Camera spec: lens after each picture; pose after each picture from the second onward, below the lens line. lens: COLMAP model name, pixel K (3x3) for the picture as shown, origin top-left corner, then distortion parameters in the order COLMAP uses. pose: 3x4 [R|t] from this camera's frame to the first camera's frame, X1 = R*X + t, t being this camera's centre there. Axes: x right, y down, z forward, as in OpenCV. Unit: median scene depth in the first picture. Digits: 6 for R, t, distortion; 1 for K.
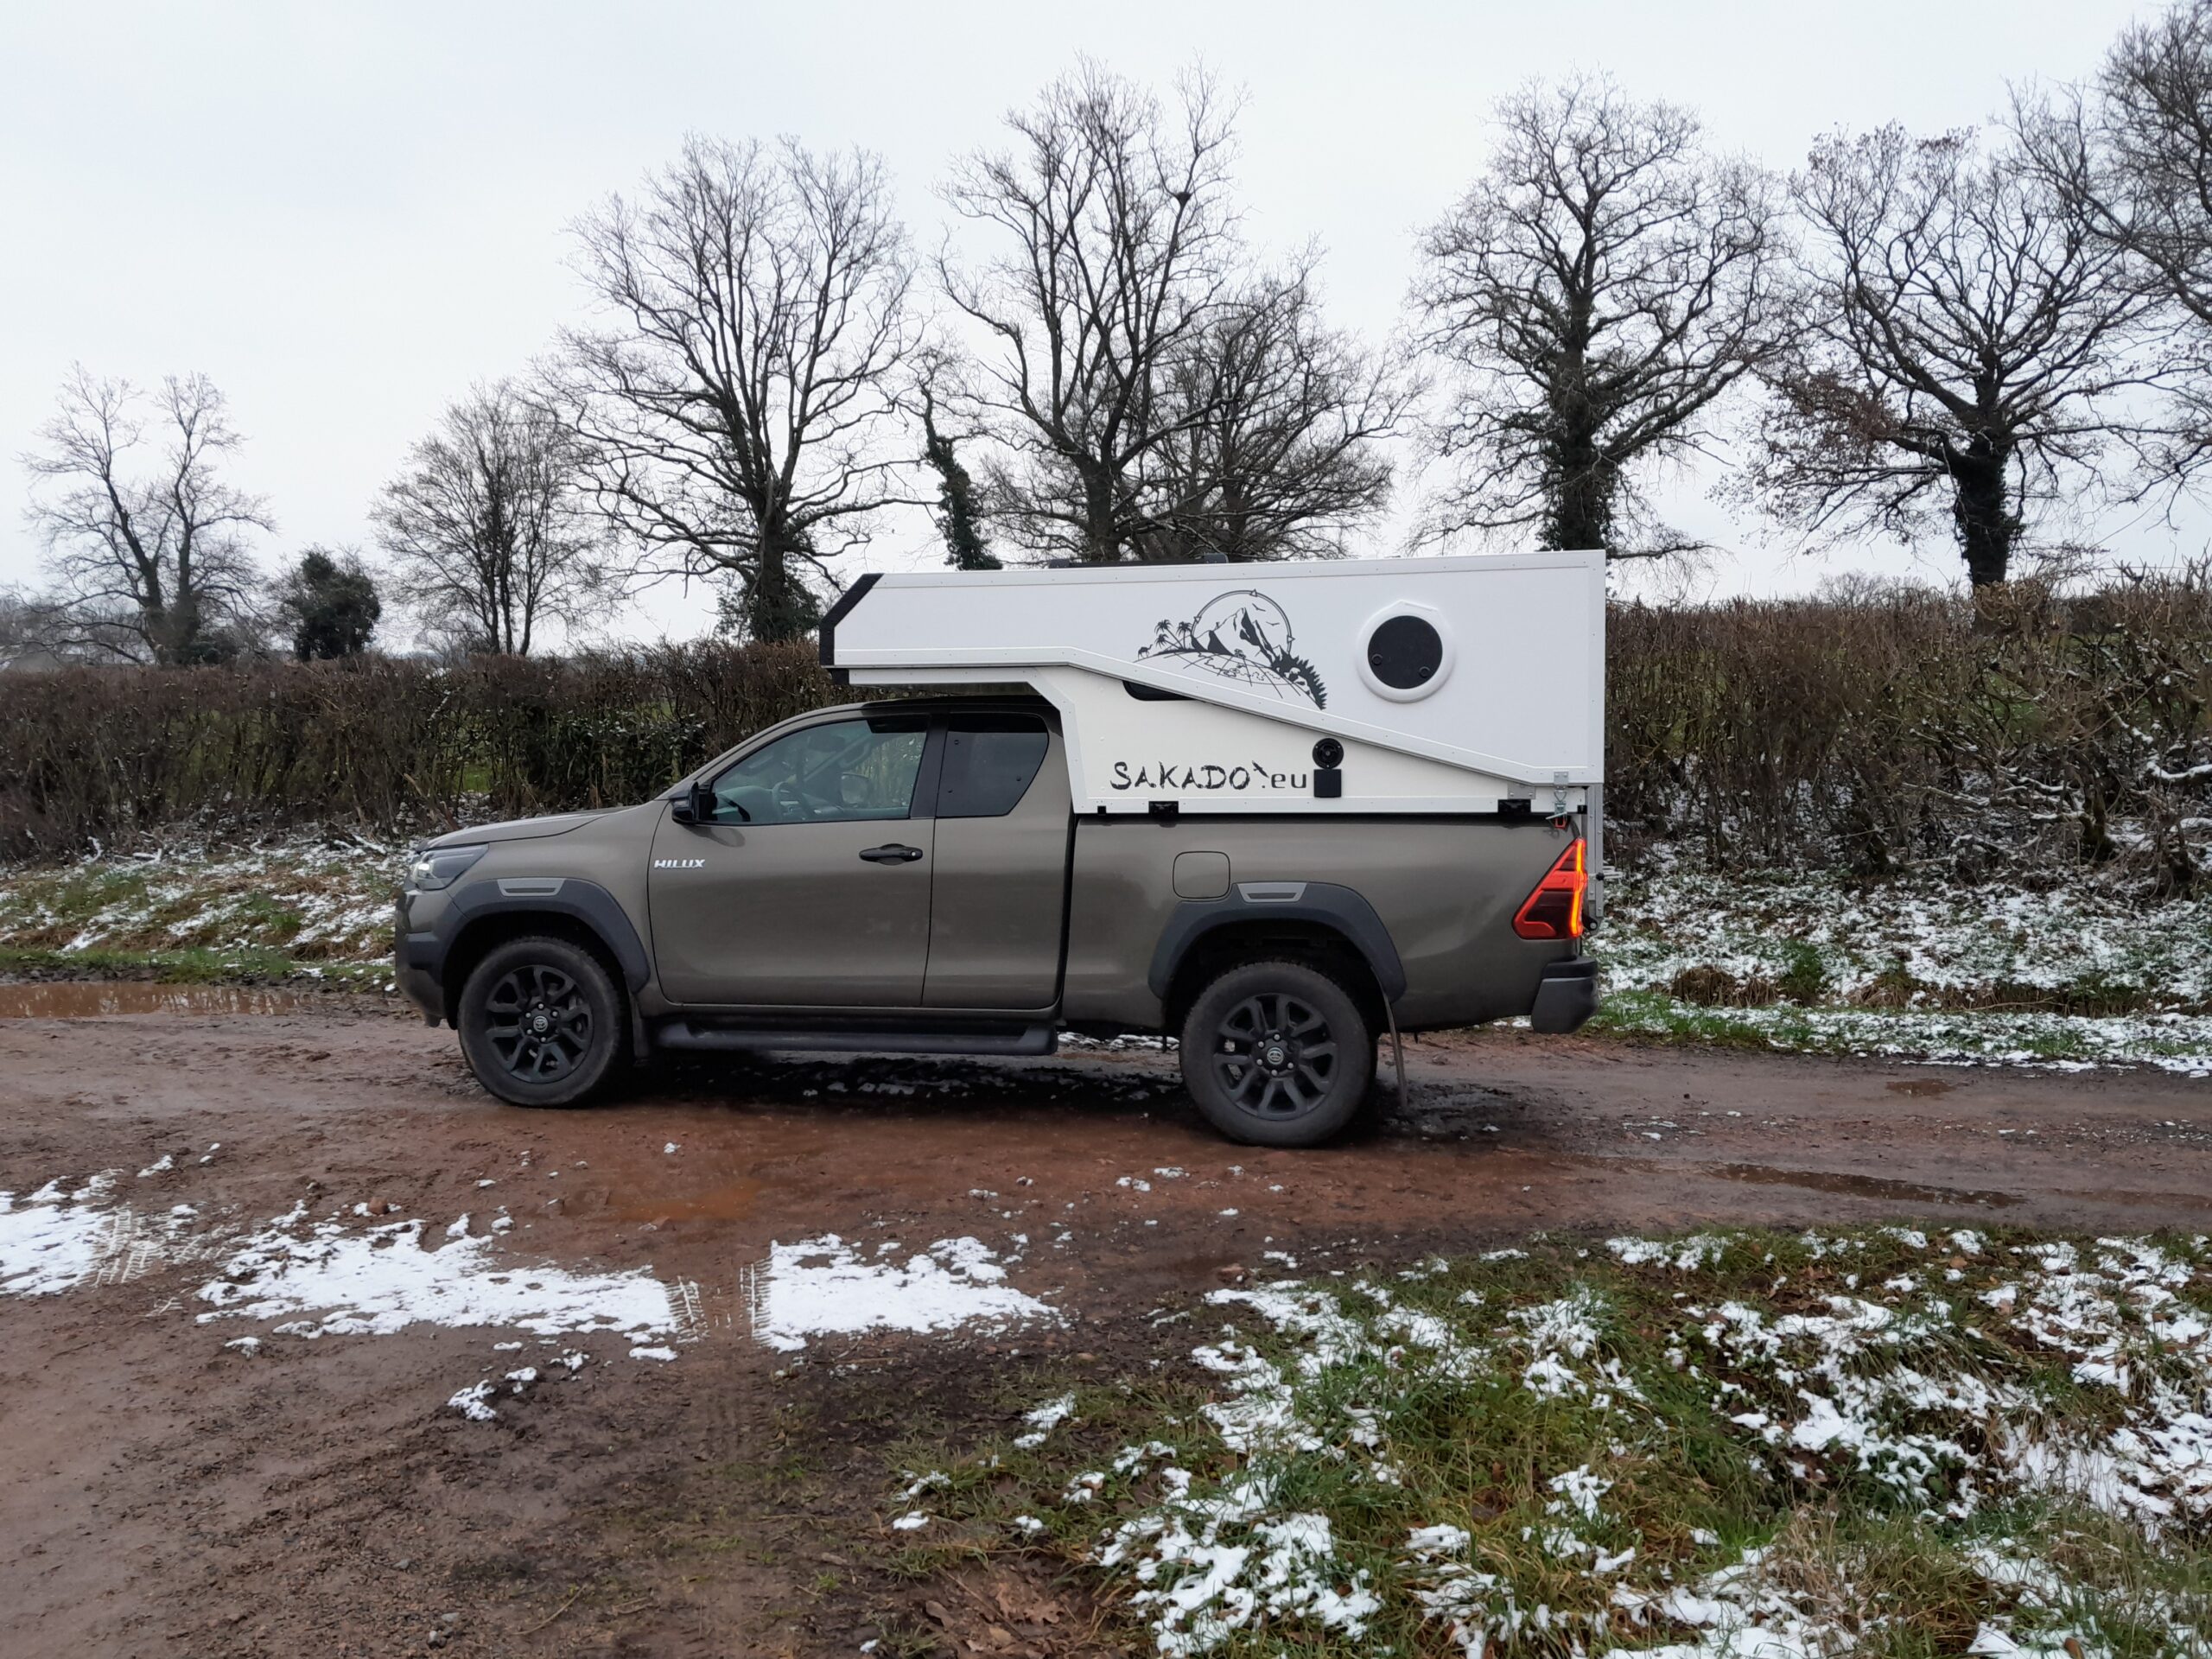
lens RADIAL K [[1782.5, 0, 1143.7], [0, 1782.5, 800.8], [0, 0, 1]] dist [0.032951, -0.043749]
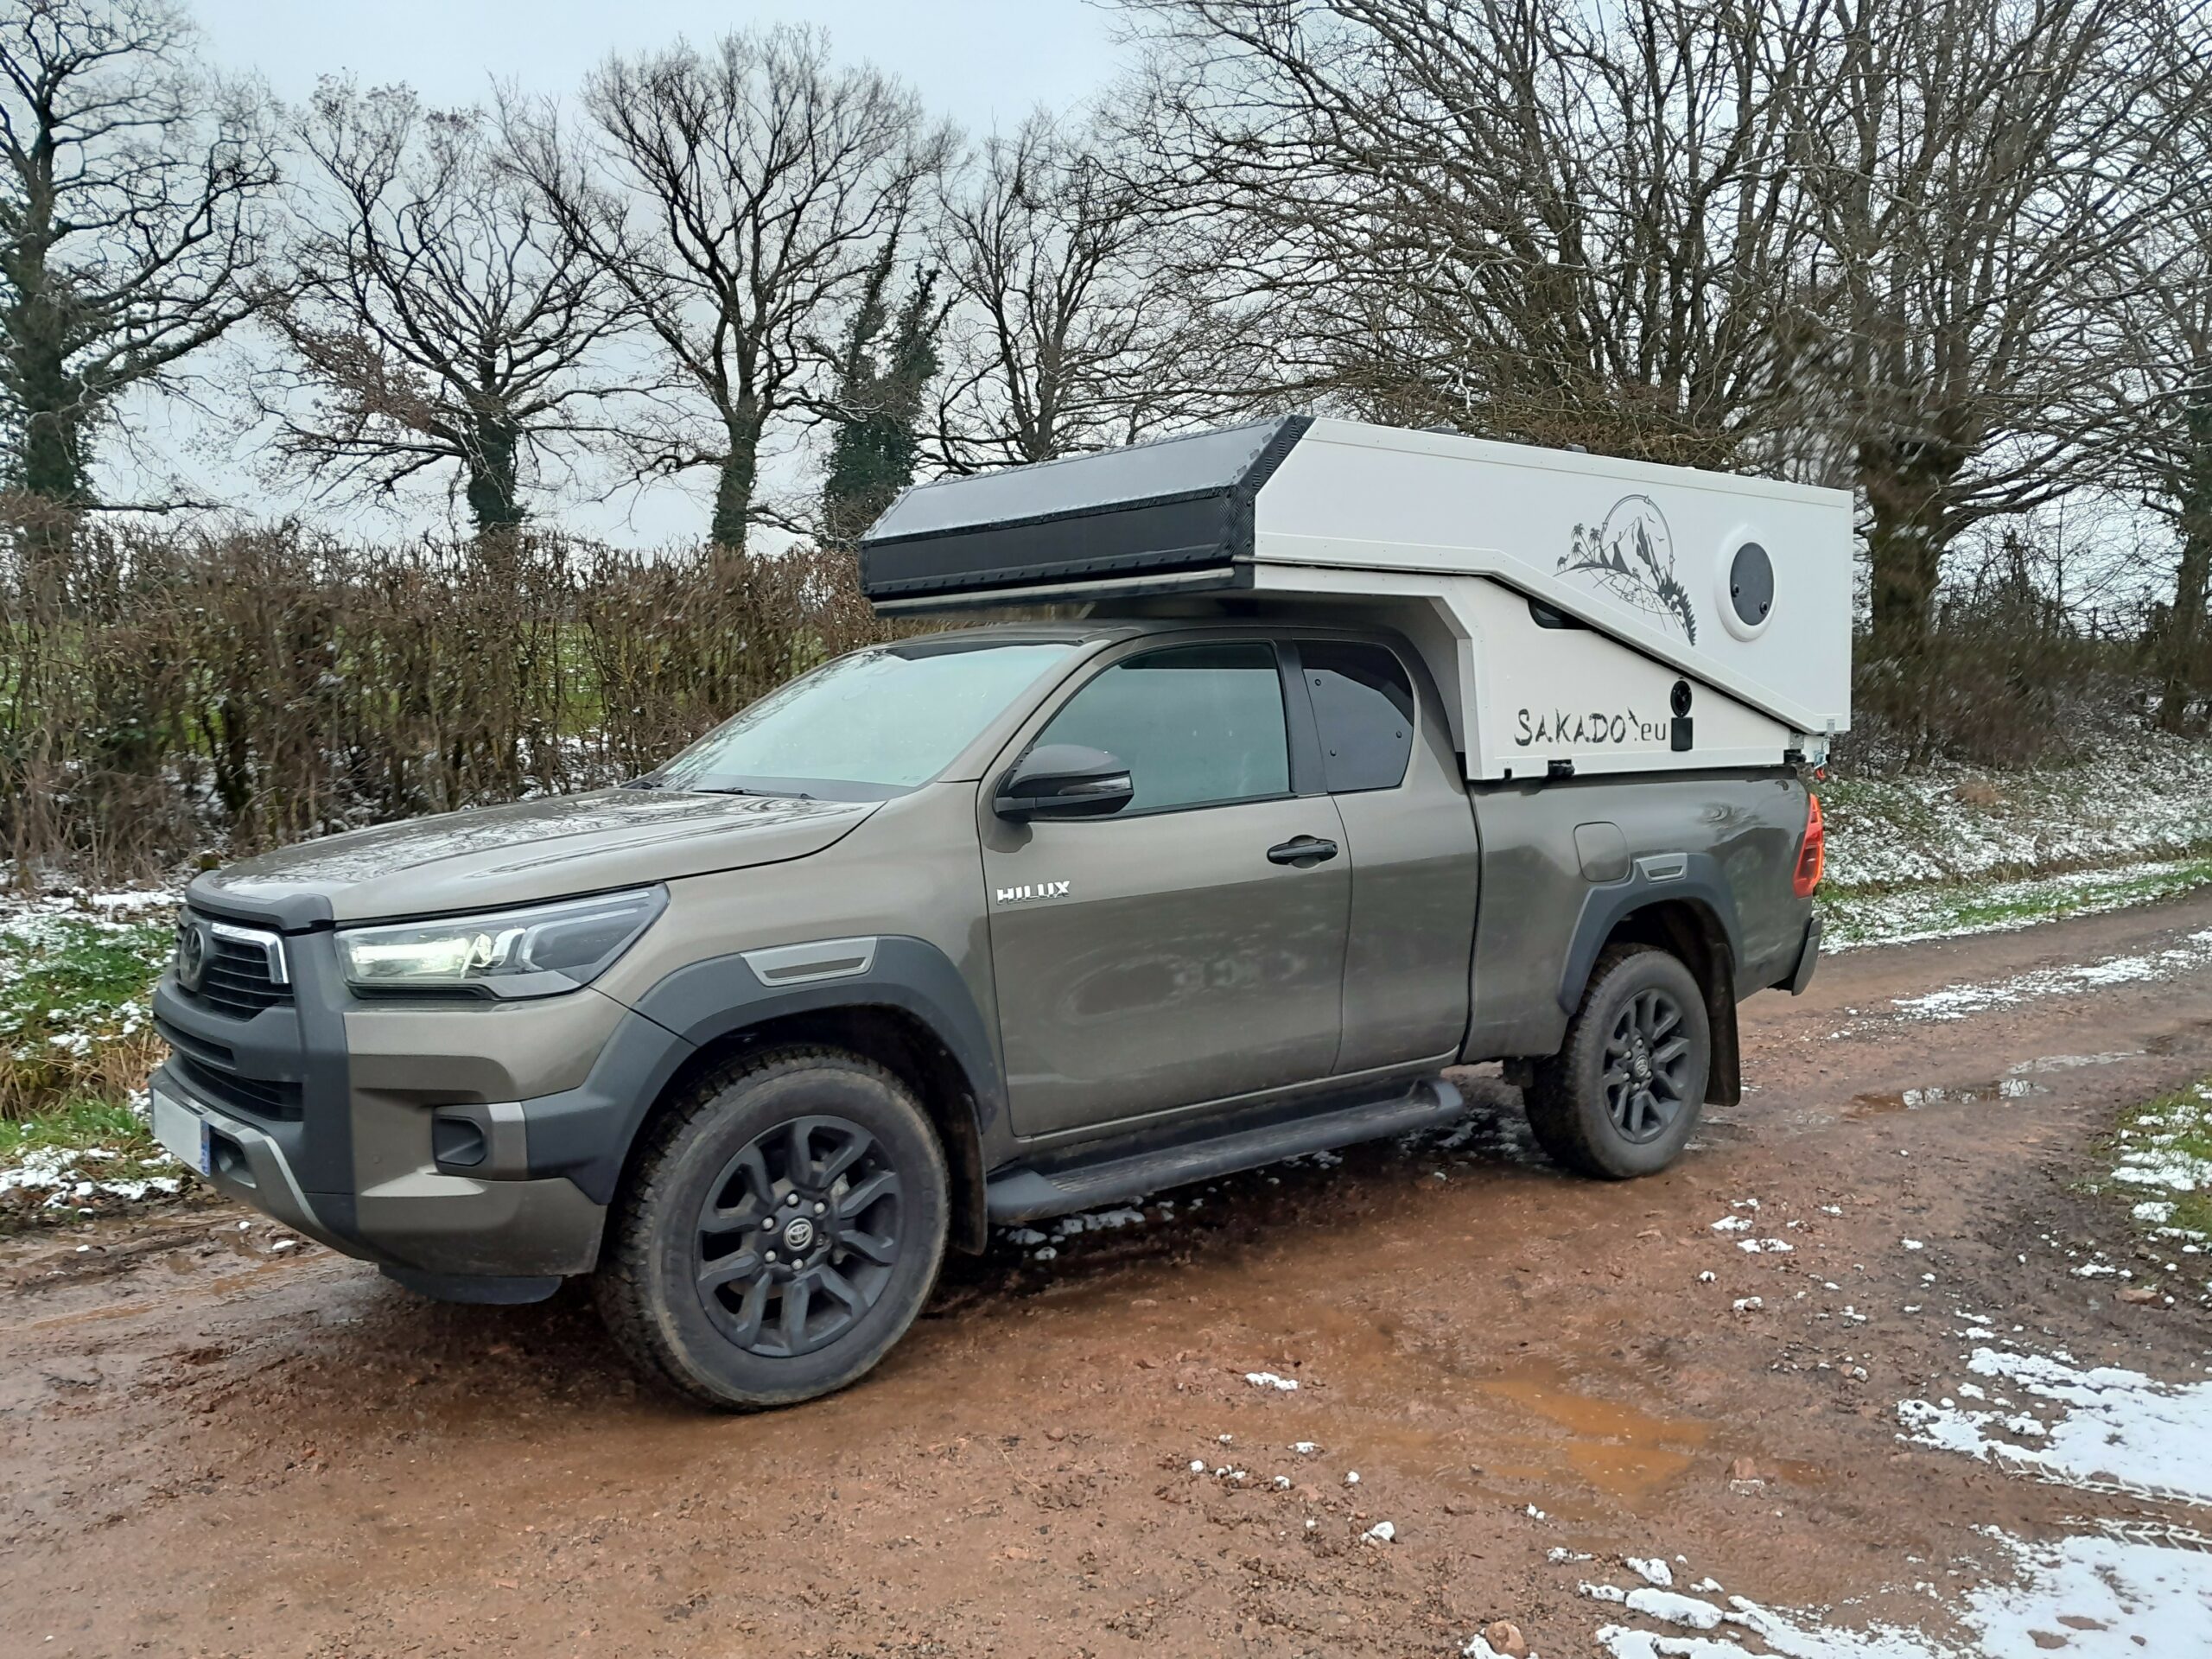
lens RADIAL K [[1782.5, 0, 1105.4], [0, 1782.5, 823.4], [0, 0, 1]] dist [0.032951, -0.043749]
pose [[0.631124, -0.045672, 0.774337, -0.709072], [0.031976, 0.998948, 0.032859, -0.003910], [-0.775023, 0.004022, 0.631920, 0.657519]]
